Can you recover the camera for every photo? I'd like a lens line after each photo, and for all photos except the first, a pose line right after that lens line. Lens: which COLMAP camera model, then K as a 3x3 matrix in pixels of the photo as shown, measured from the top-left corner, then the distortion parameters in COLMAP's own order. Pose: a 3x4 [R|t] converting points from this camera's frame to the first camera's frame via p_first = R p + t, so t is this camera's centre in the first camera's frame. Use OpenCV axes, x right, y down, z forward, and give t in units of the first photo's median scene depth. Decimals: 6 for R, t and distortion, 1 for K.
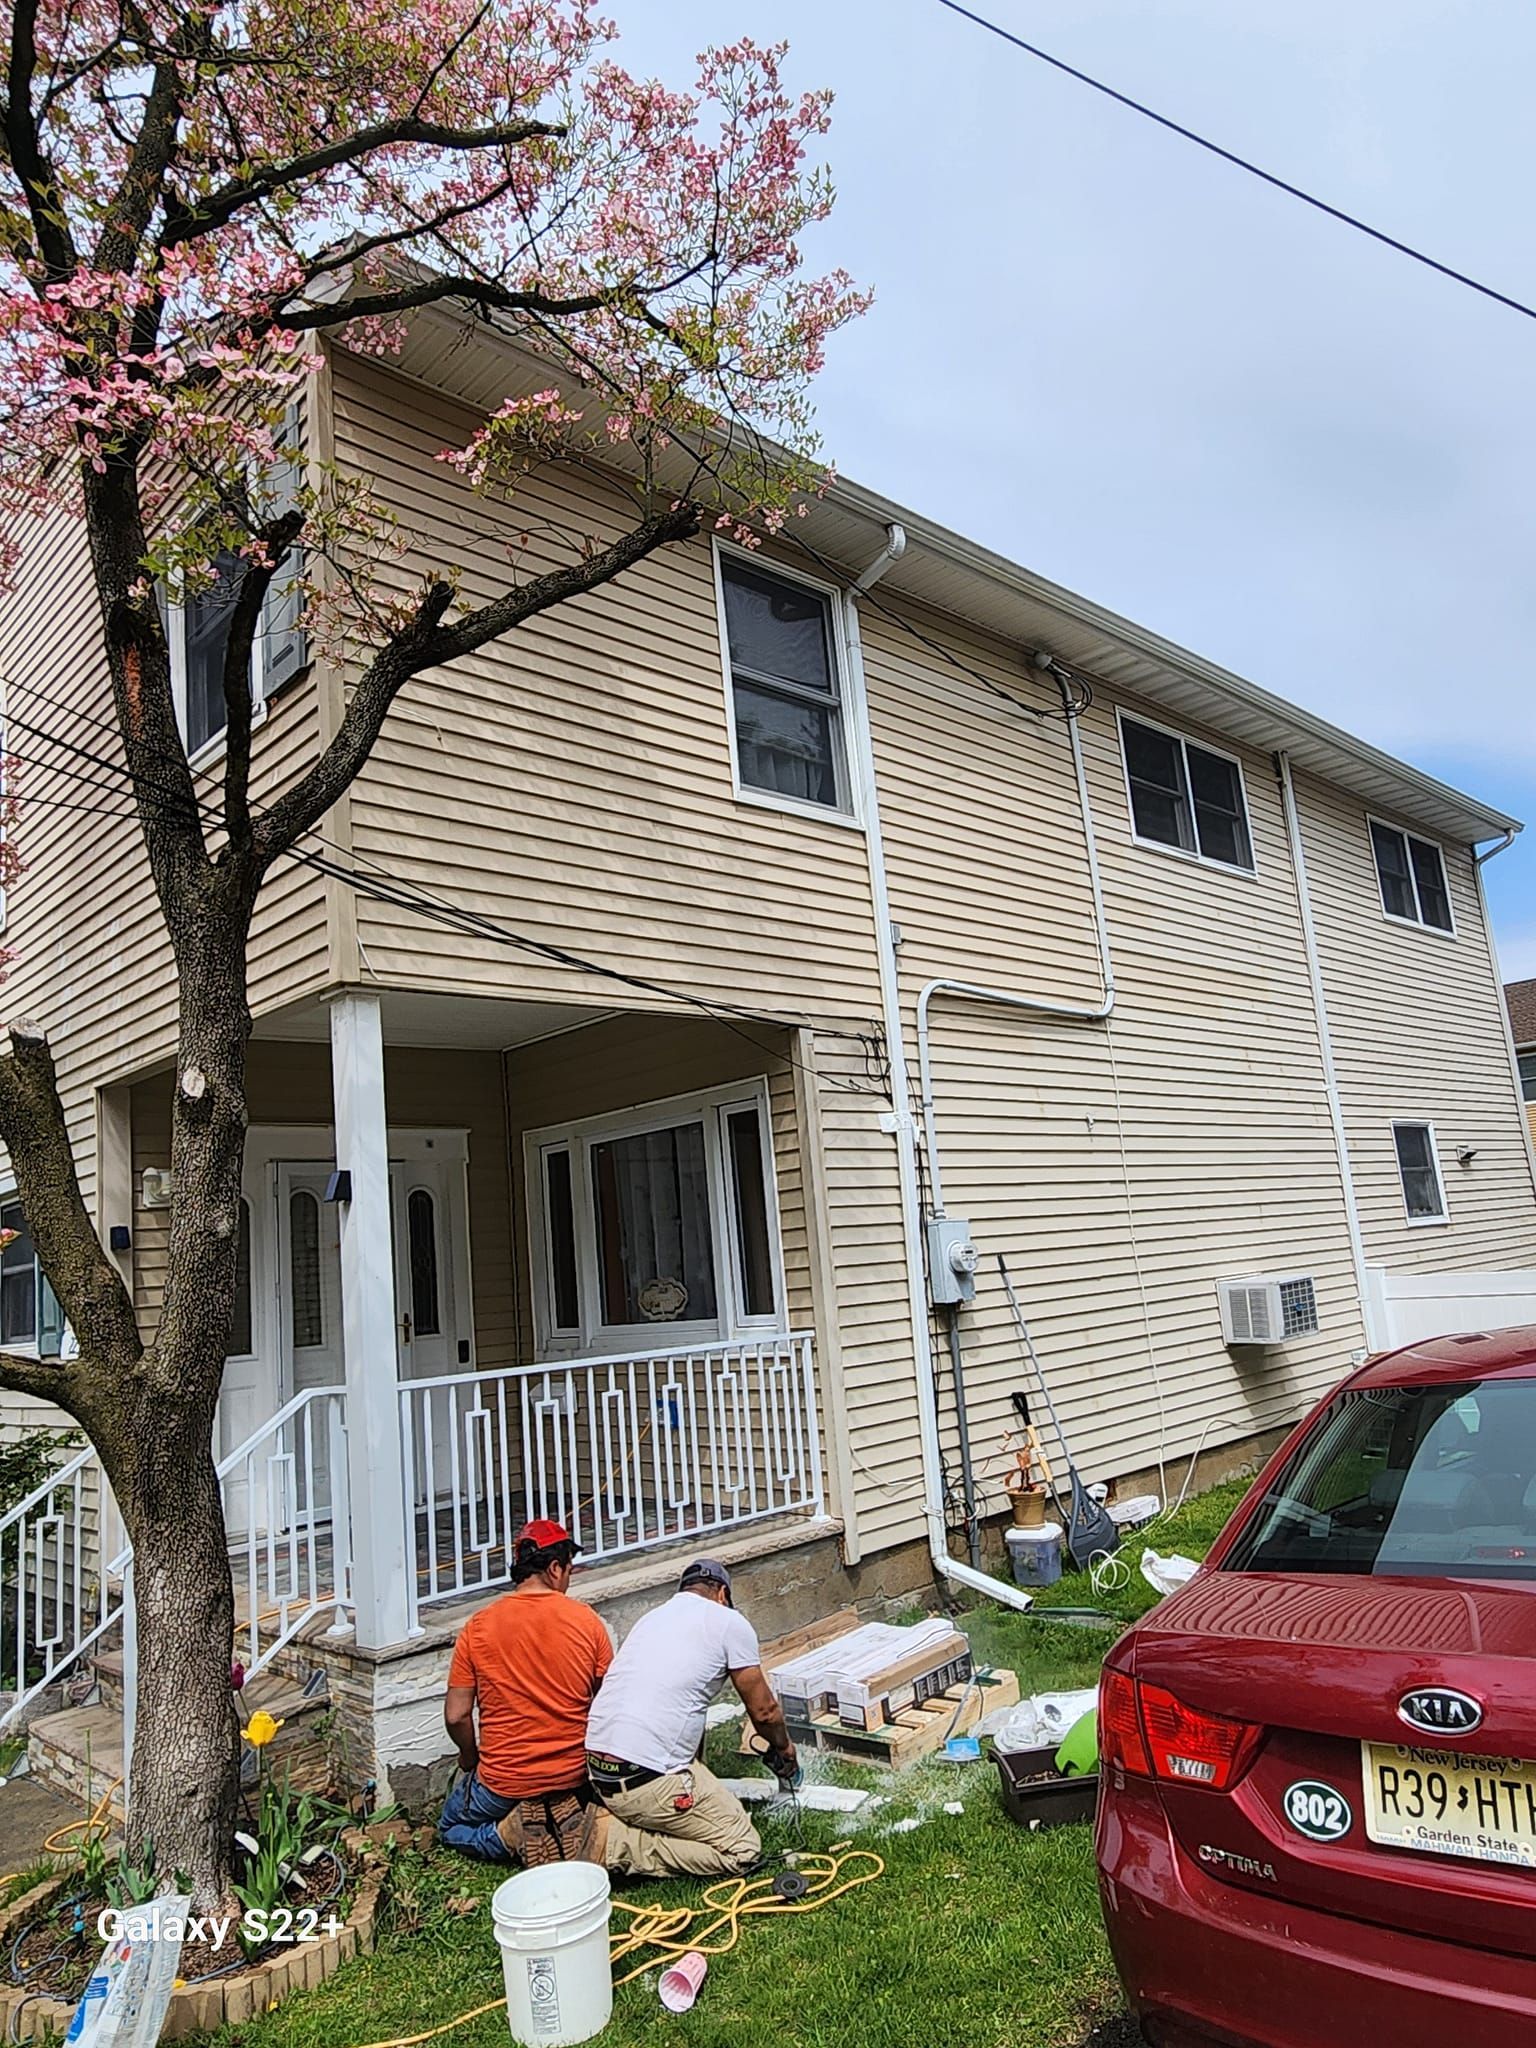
lens RADIAL K [[1375.8, 0, 765.4], [0, 1375.8, 1030.5], [0, 0, 1]] dist [0.038783, -0.011023]
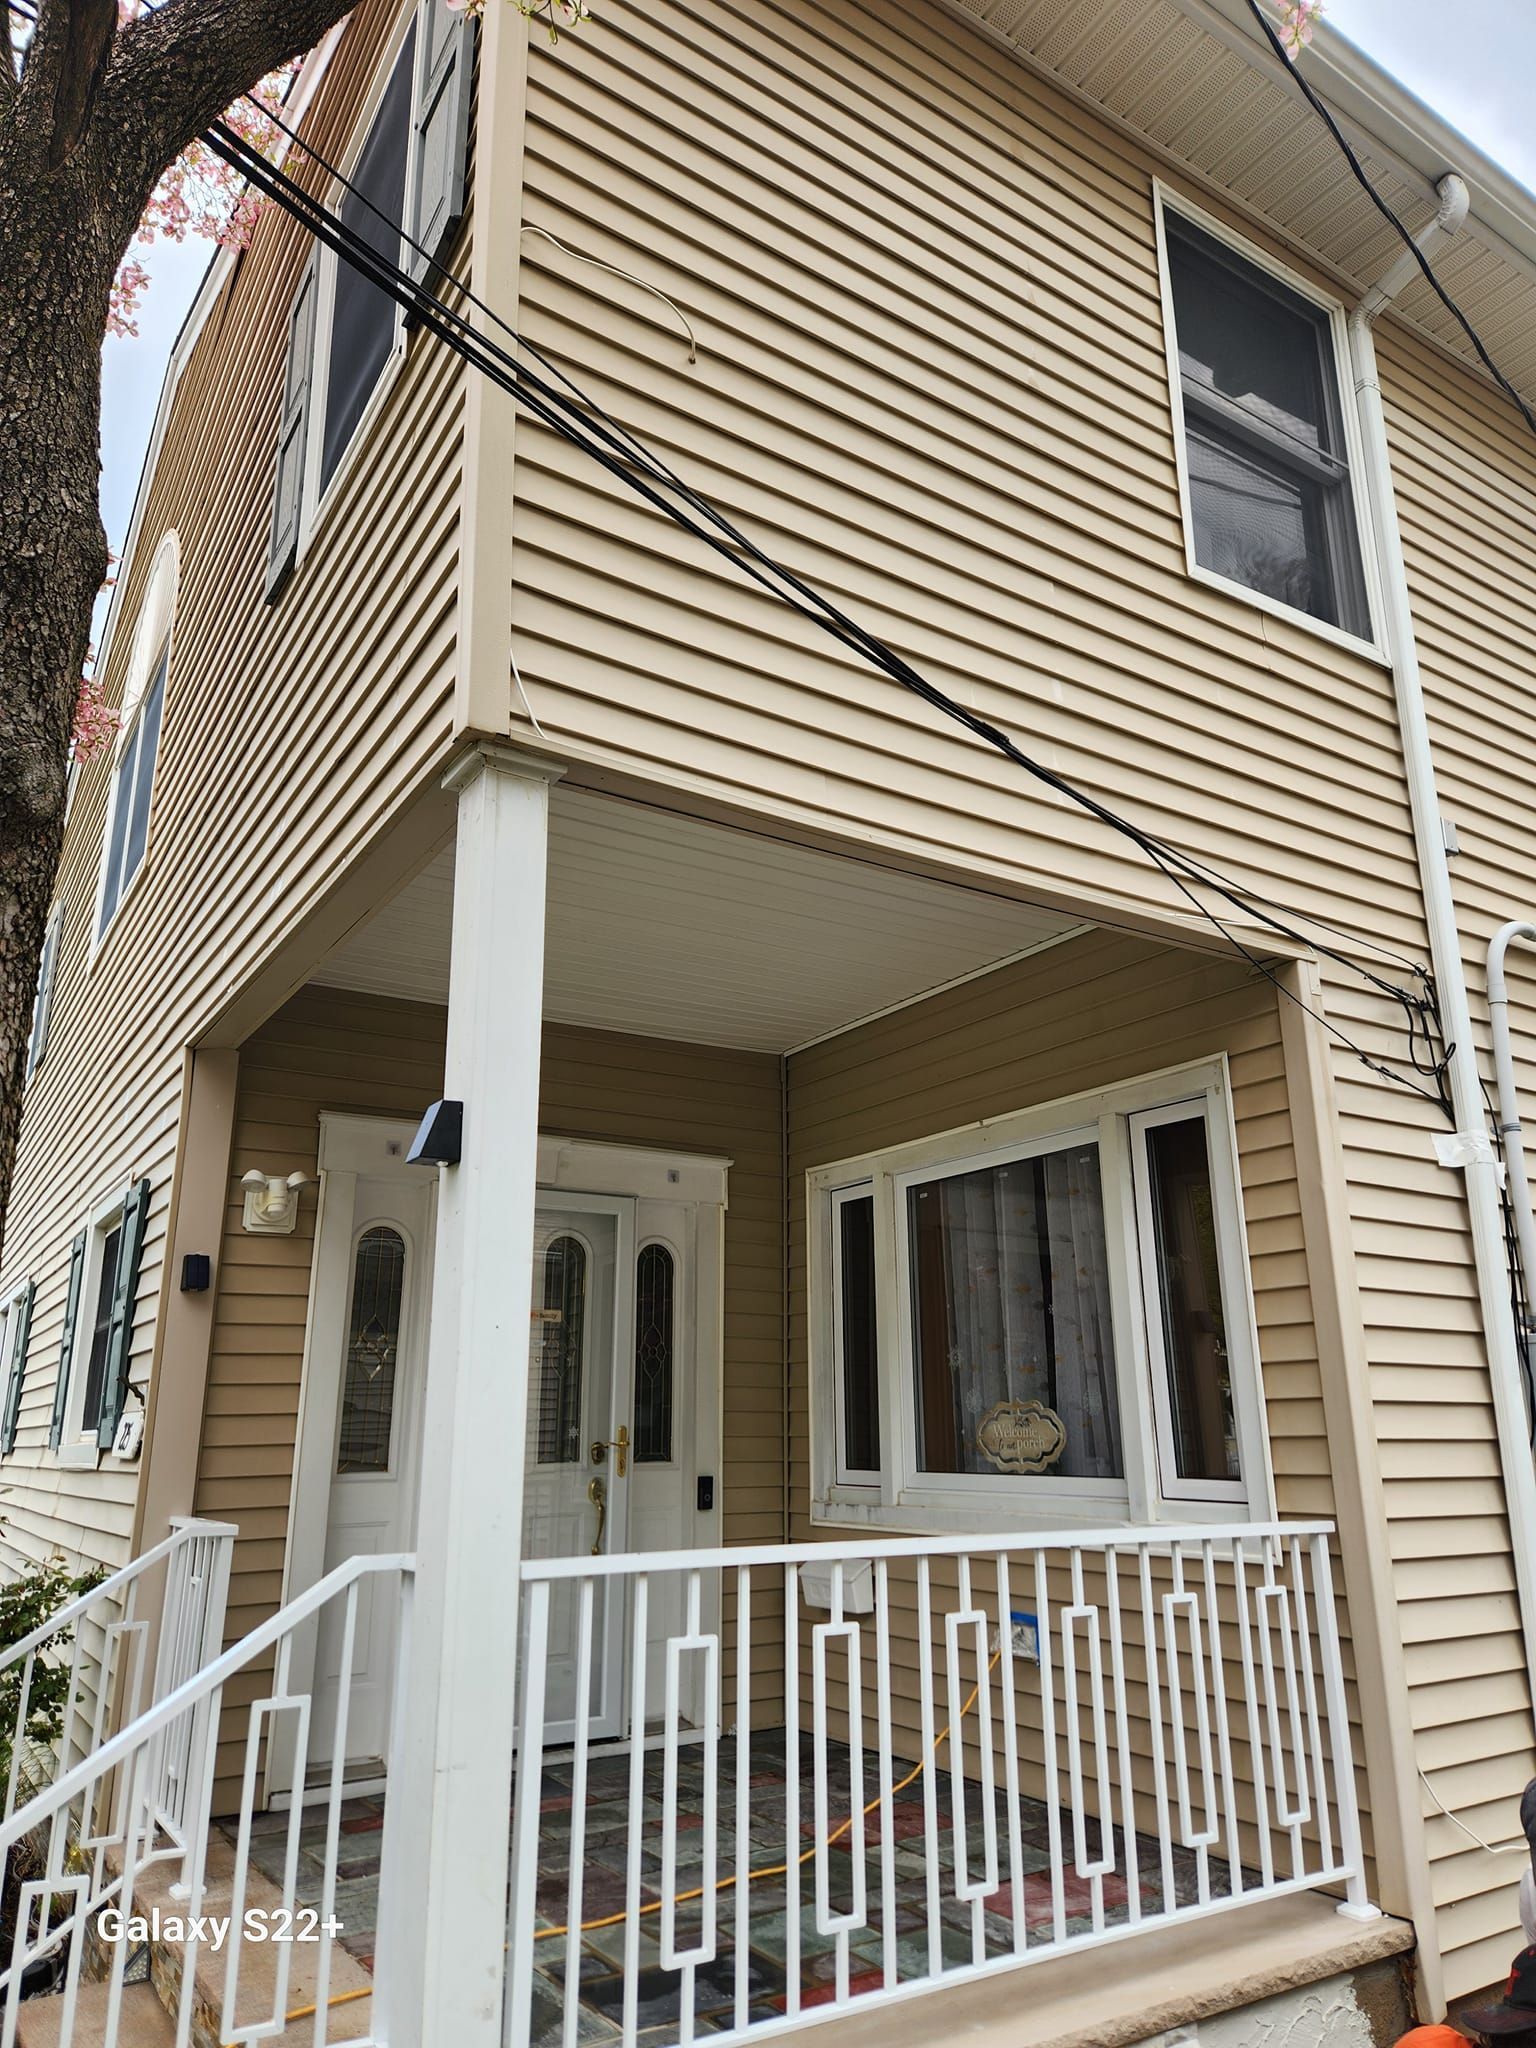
lens RADIAL K [[1375.8, 0, 770.0], [0, 1375.8, 1030.3], [0, 0, 1]] dist [0.038783, -0.011023]
pose [[0.978656, 0.025491, -0.203920, -0.067660], [-0.045362, 0.994597, -0.093373, 0.083298], [0.200438, 0.100631, 0.974525, 0.388616]]
